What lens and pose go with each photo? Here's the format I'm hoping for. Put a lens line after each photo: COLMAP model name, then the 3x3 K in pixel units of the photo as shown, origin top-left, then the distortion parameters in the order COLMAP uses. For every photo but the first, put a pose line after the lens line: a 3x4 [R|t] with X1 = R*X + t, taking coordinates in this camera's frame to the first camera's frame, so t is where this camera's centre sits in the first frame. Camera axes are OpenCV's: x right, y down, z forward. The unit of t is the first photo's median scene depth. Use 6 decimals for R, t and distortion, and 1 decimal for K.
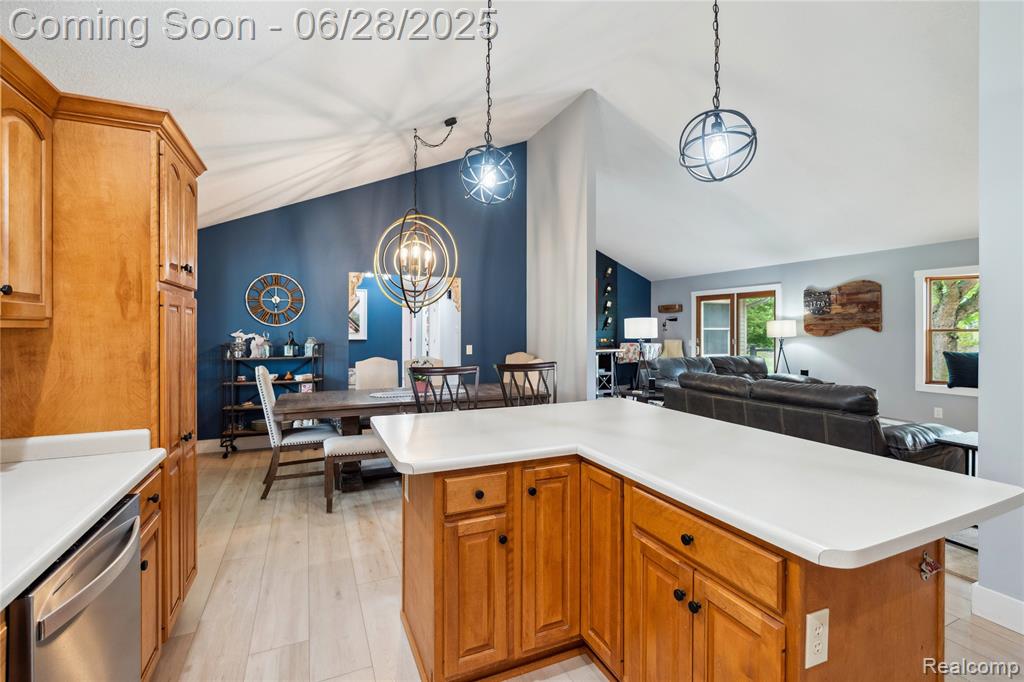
lens RADIAL K [[465.3, 0, 523.7], [0, 465.3, 325.8], [0, 0, 1]] dist [-0.009692, 0.003953]
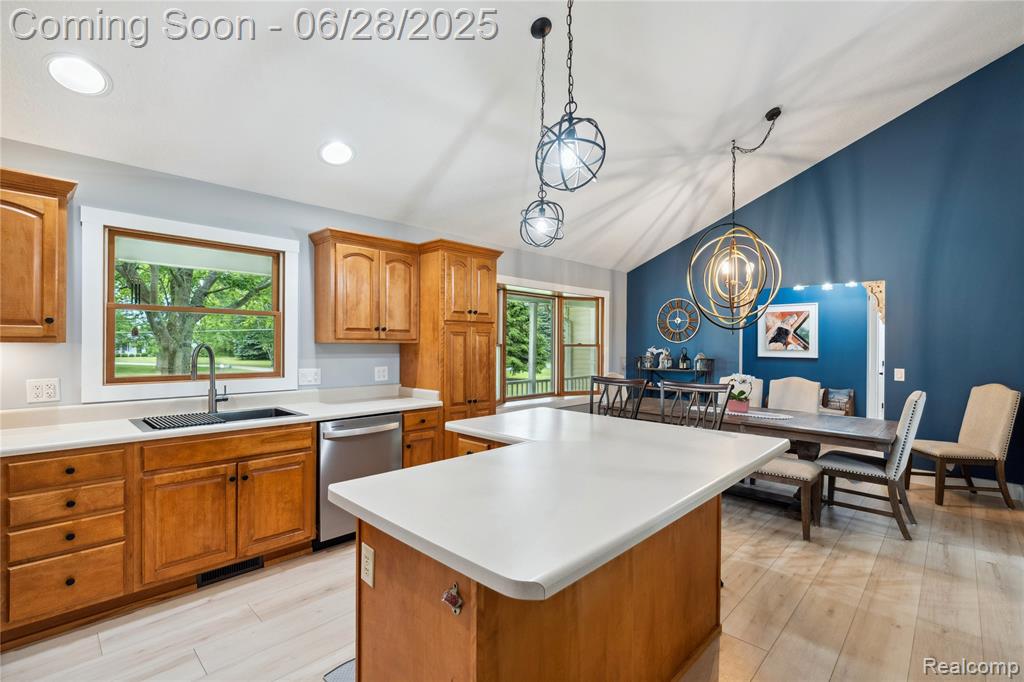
lens RADIAL K [[465.3, 0, 514.6], [0, 465.3, 347.5], [0, 0, 1]] dist [-0.009692, 0.003953]
pose [[0.356983, 0.008796, -0.934069, 0.316998], [-0.000426, 0.999957, 0.009254, 0.000967], [0.934111, -0.002906, 0.356972, 0.137210]]
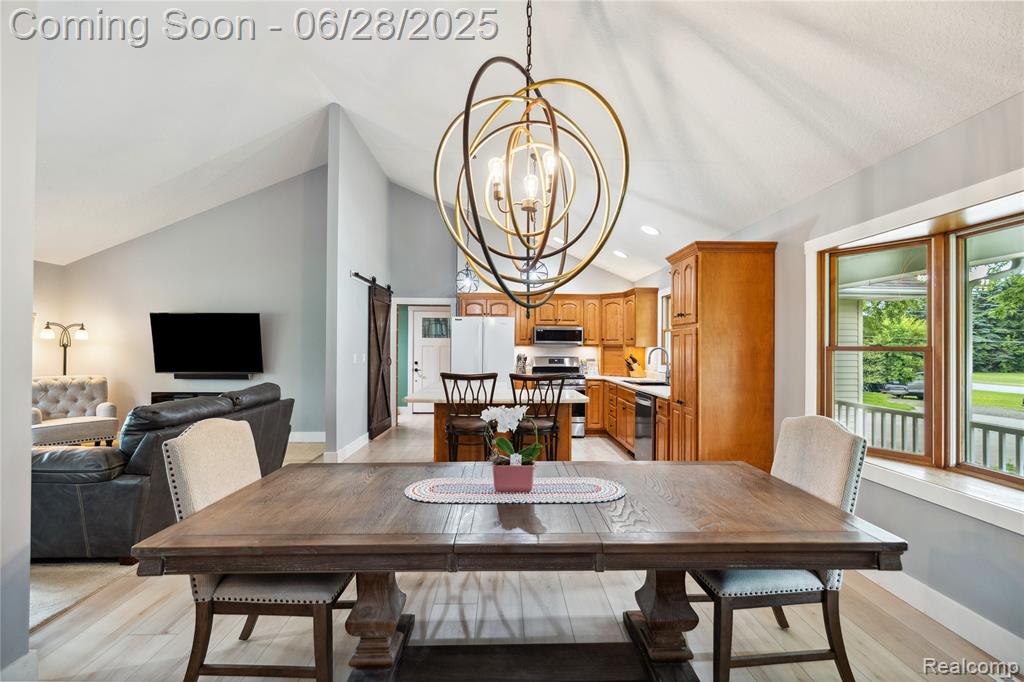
lens RADIAL K [[465.3, 0, 514.2], [0, 465.3, 343.8], [0, 0, 1]] dist [-0.009692, 0.003953]
pose [[-0.912482, -0.003199, 0.409104, -0.244446], [-0.009440, 0.999868, -0.013235, 0.008390], [-0.409007, -0.015939, -0.912392, 0.861482]]
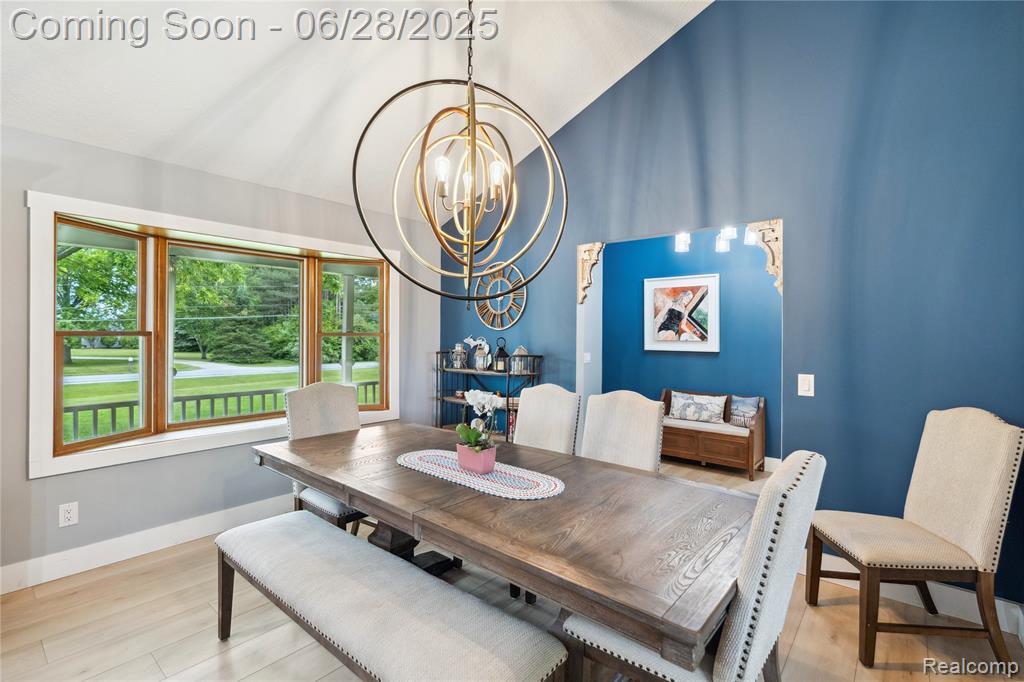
lens RADIAL K [[465.3, 0, 521.2], [0, 465.3, 338.2], [0, 0, 1]] dist [-0.009692, 0.003953]
pose [[0.422859, 0.009064, -0.906150, 0.135951], [0.000448, 0.999948, 0.010212, 0.004125], [0.906195, -0.004724, 0.422833, 0.521977]]
